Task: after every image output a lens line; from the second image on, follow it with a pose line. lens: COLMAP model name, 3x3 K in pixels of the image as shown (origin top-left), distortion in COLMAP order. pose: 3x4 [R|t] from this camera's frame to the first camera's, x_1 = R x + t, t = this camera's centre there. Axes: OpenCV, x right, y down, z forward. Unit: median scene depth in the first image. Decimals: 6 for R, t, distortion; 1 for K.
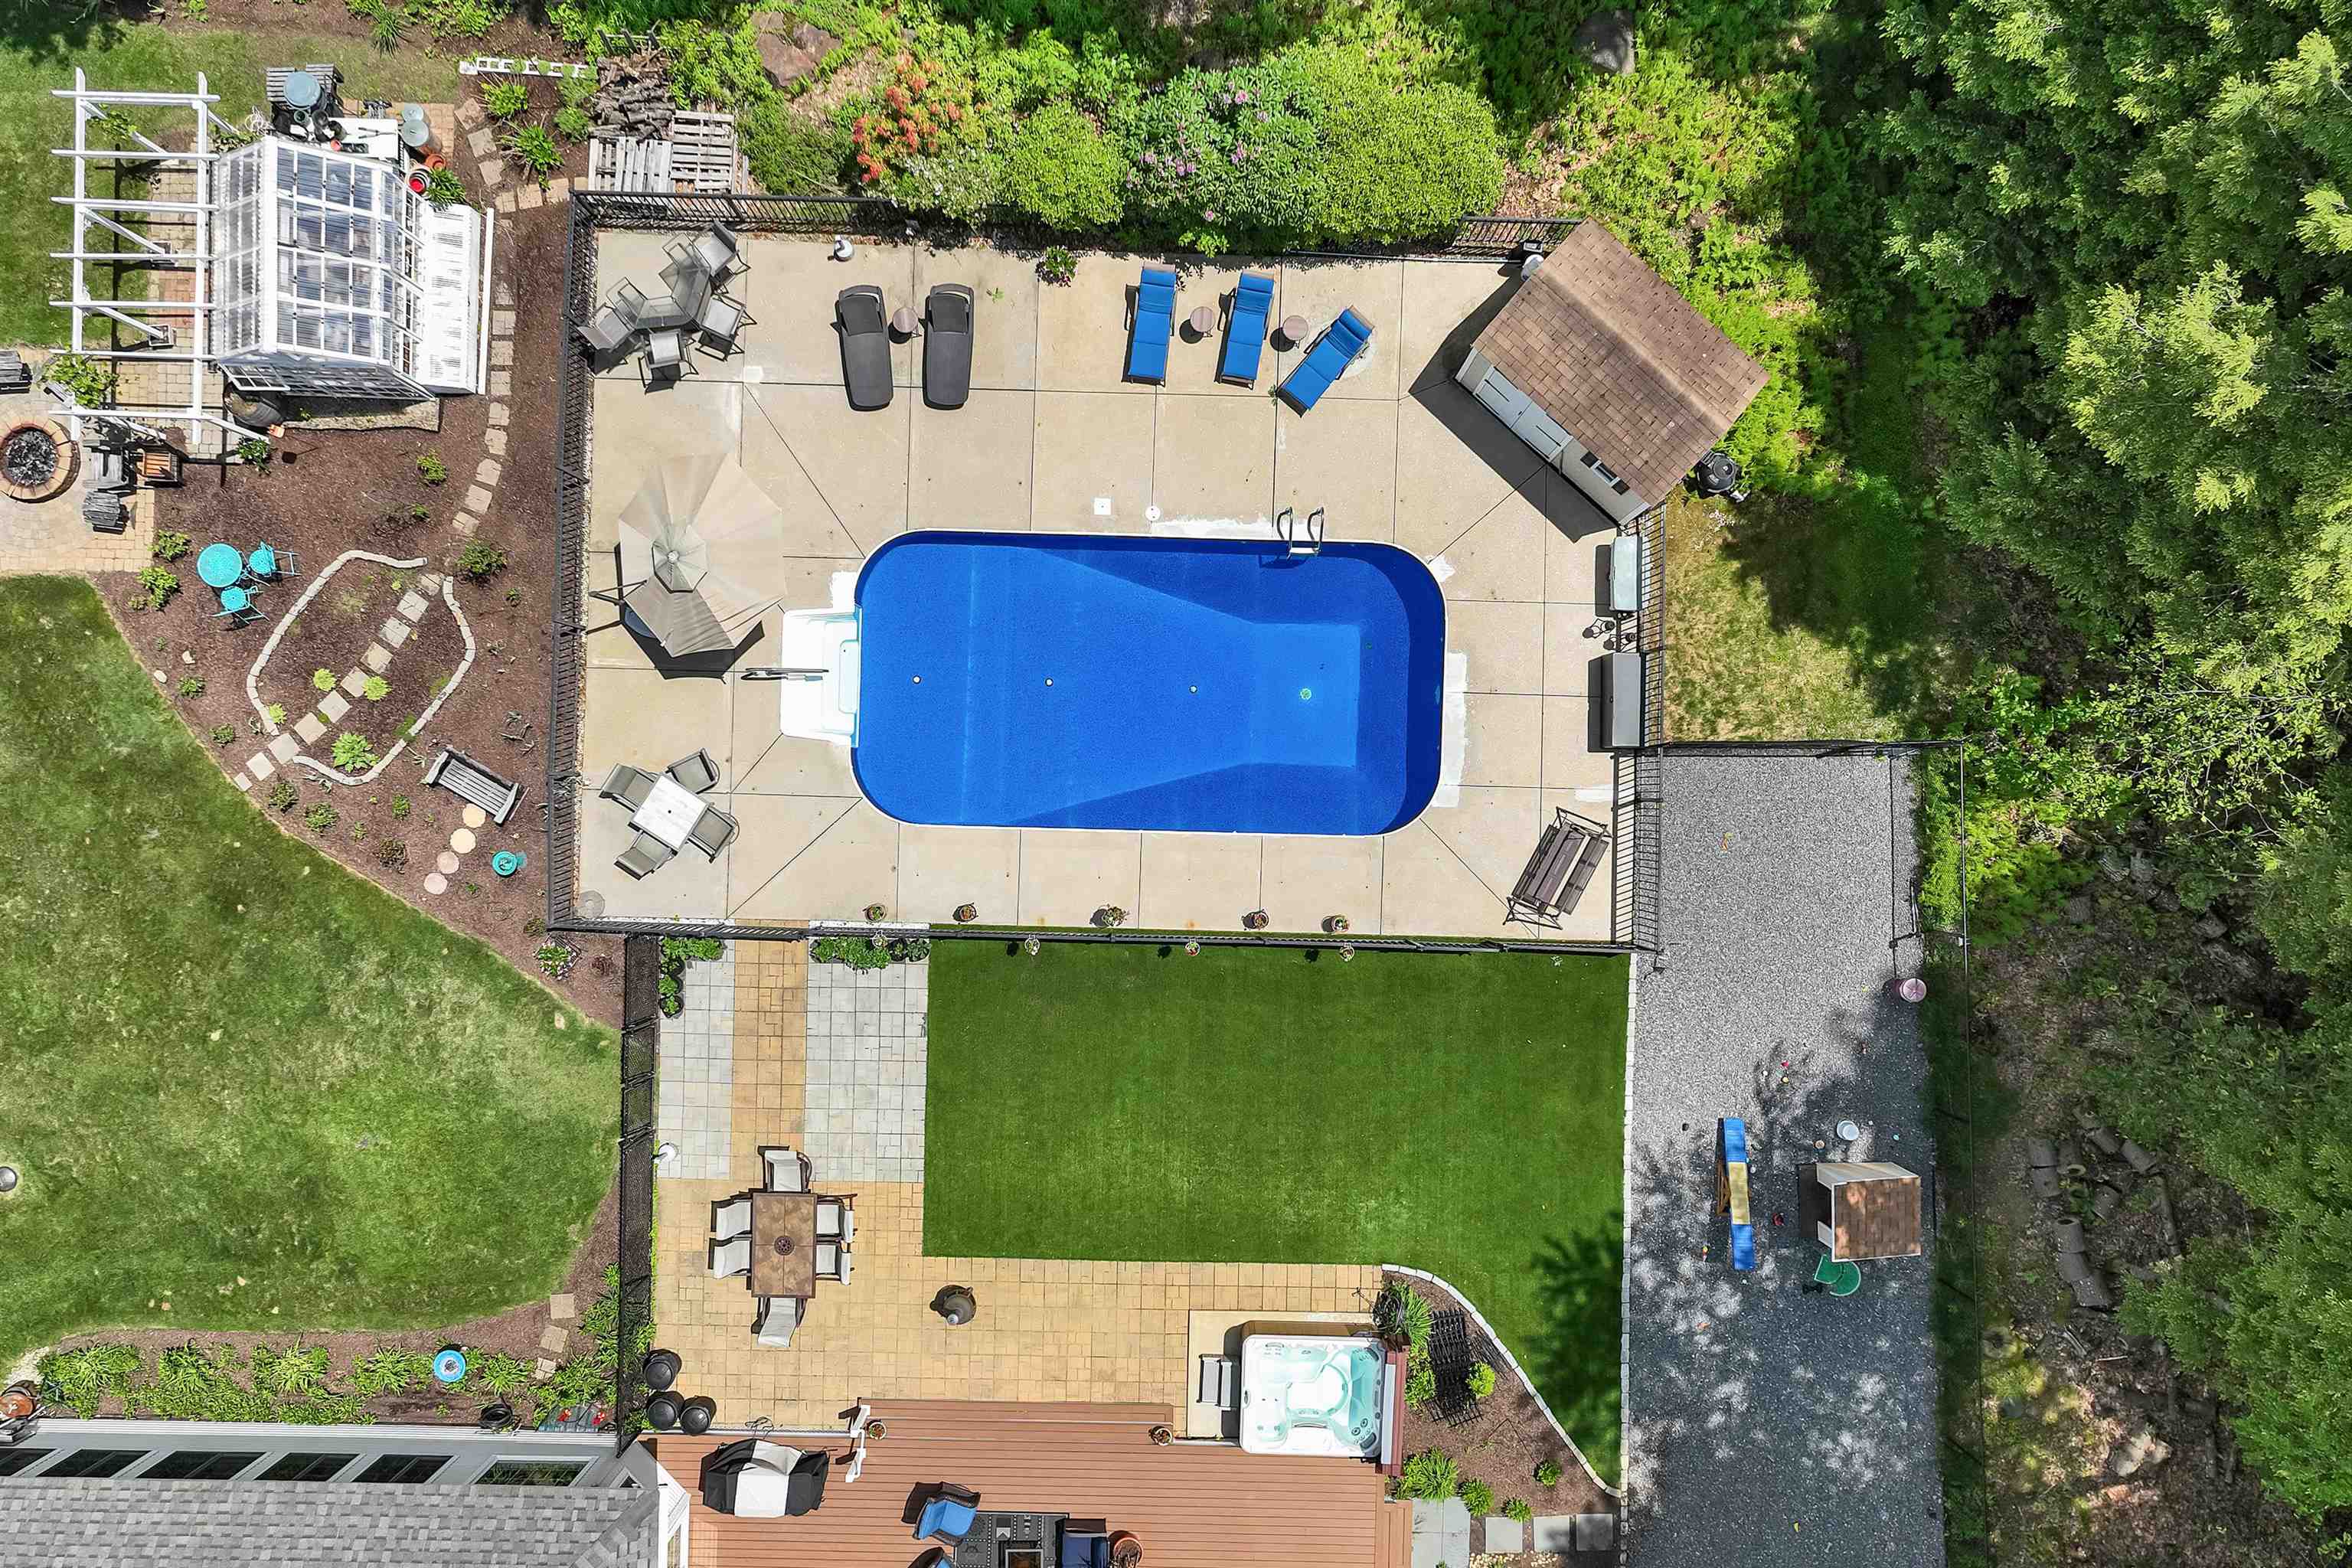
lens RADIAL K [[1747.2, 0, 1169.0], [0, 1747.2, 779.8], [0, 0, 1]] dist [0.015990, 0.005680]
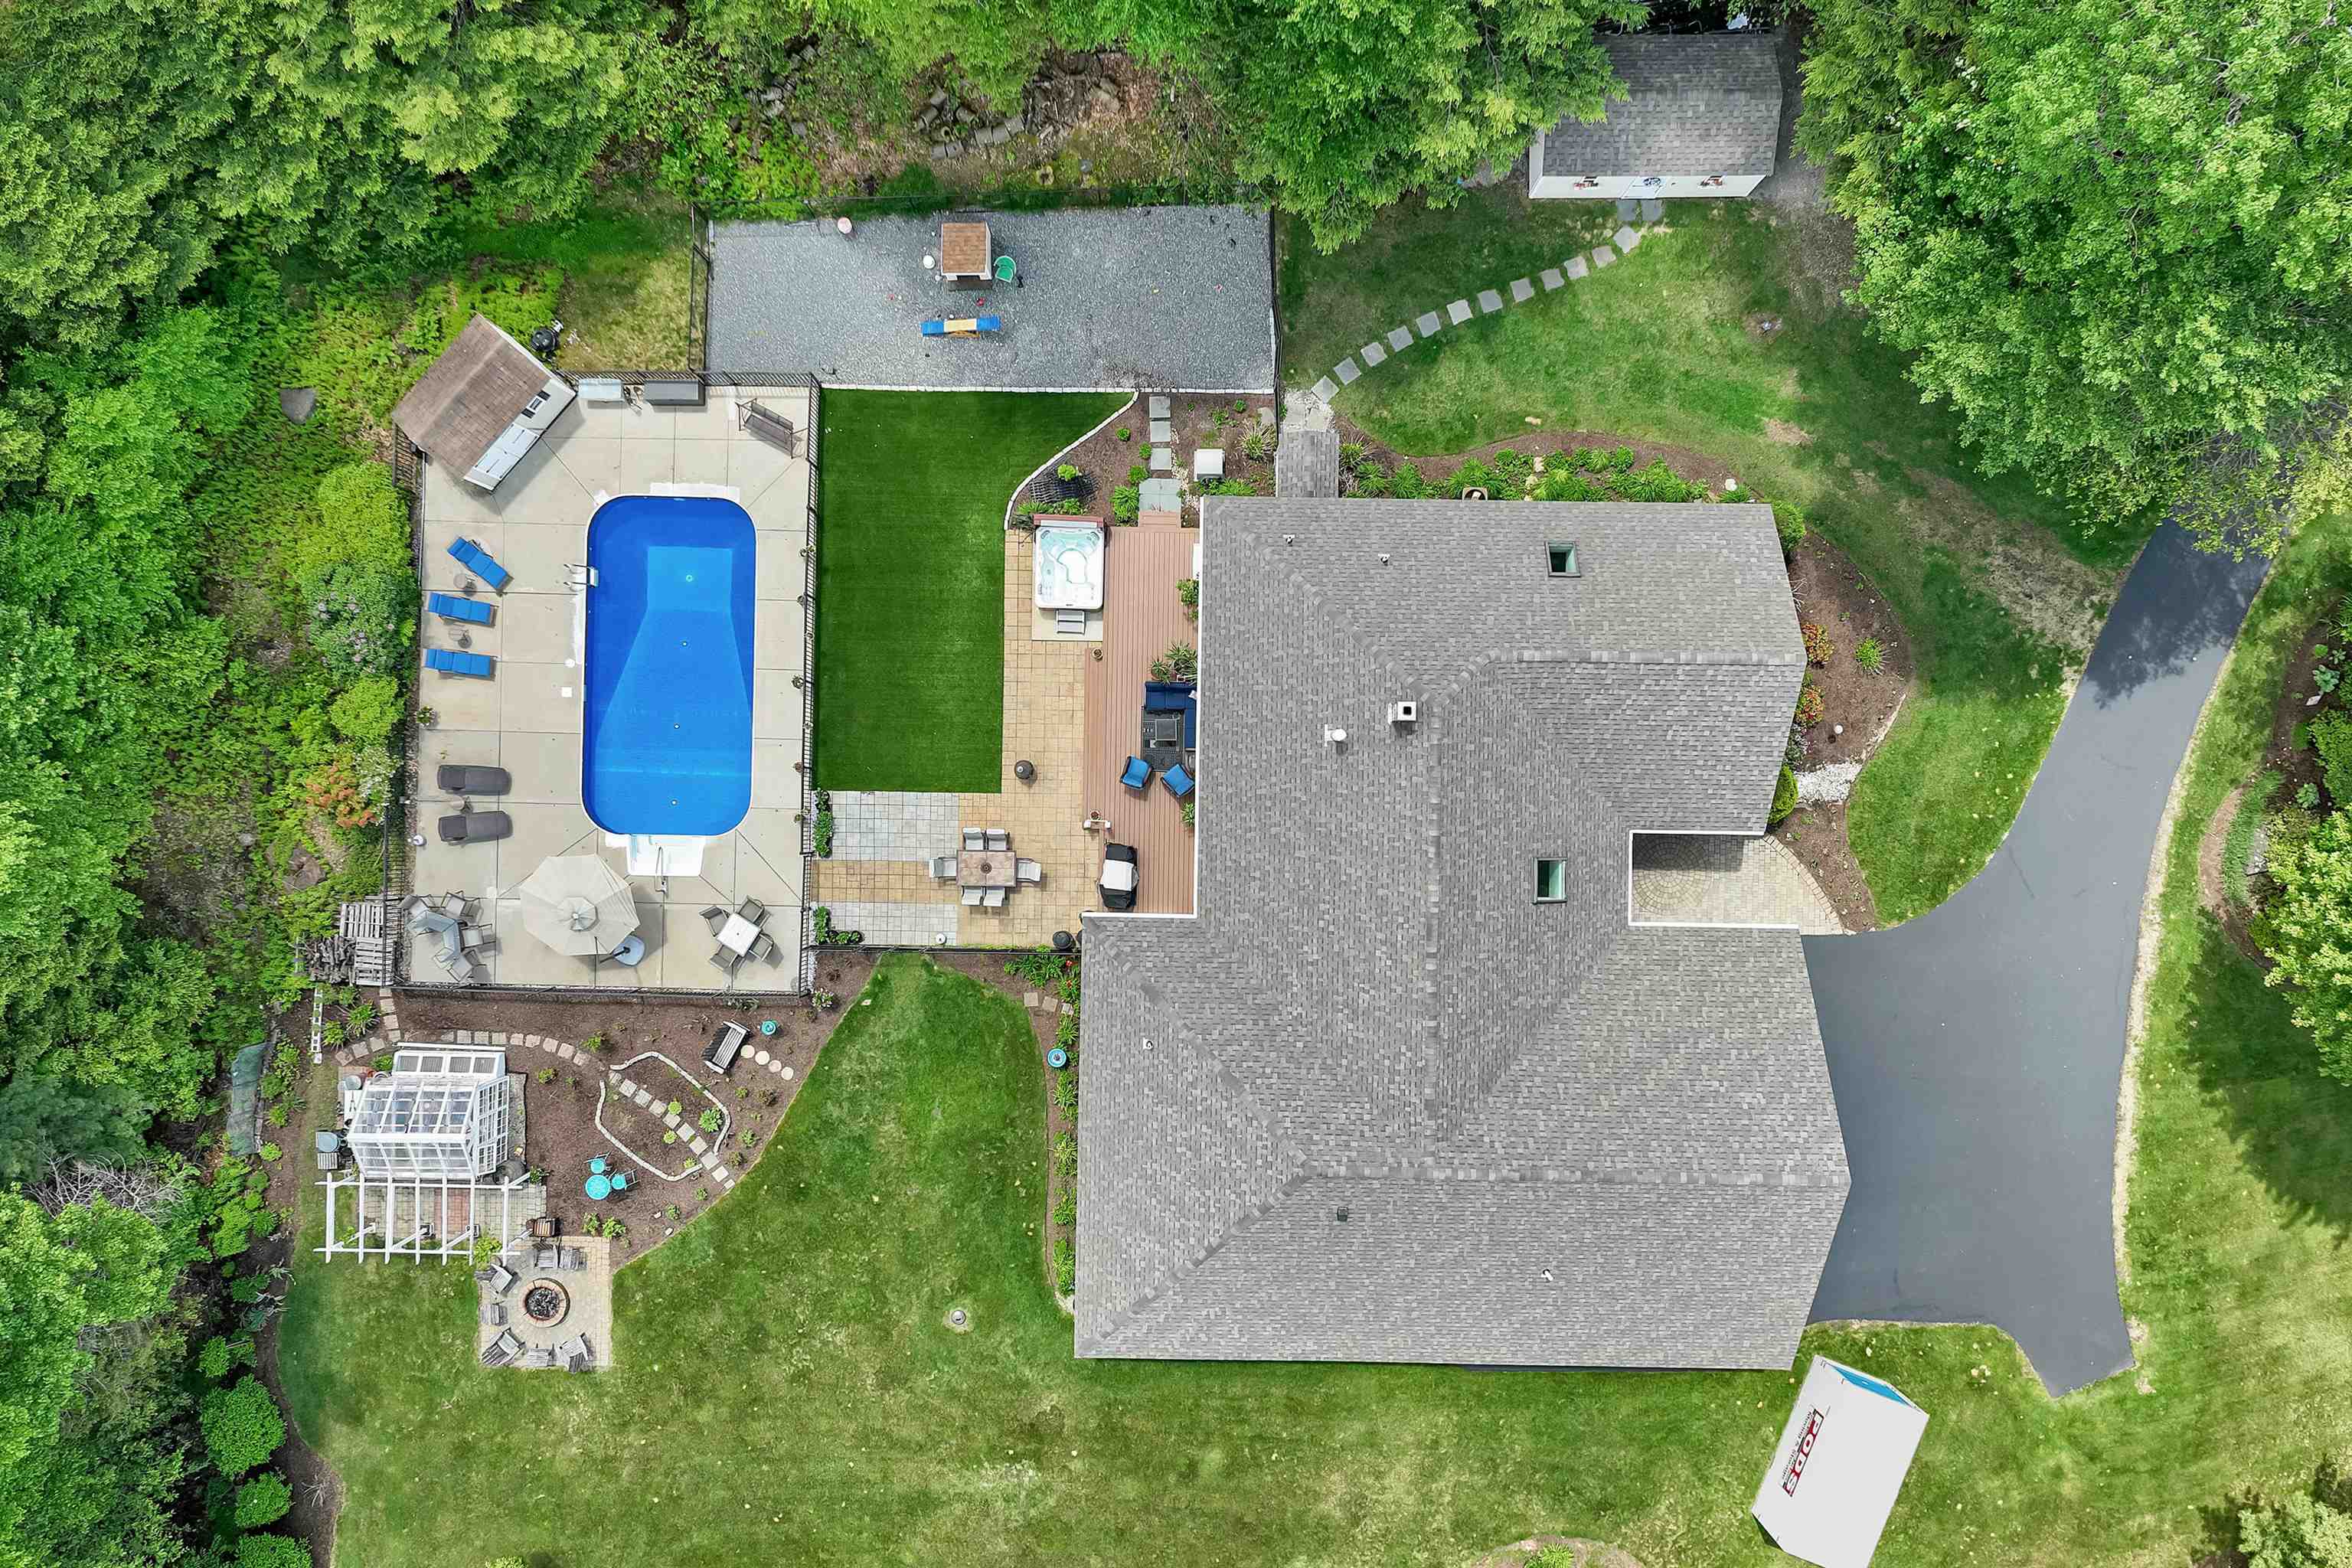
lens RADIAL K [[1750.0, 0, 1174.5], [0, 1750.0, 804.2], [0, 0, 1]] dist [0.027341, -0.027615]
pose [[-0.007893, -0.999963, 0.003340, -0.159868], [0.999969, -0.007894, -0.000327, 0.448181], [0.000353, 0.003337, 0.999994, -0.747173]]
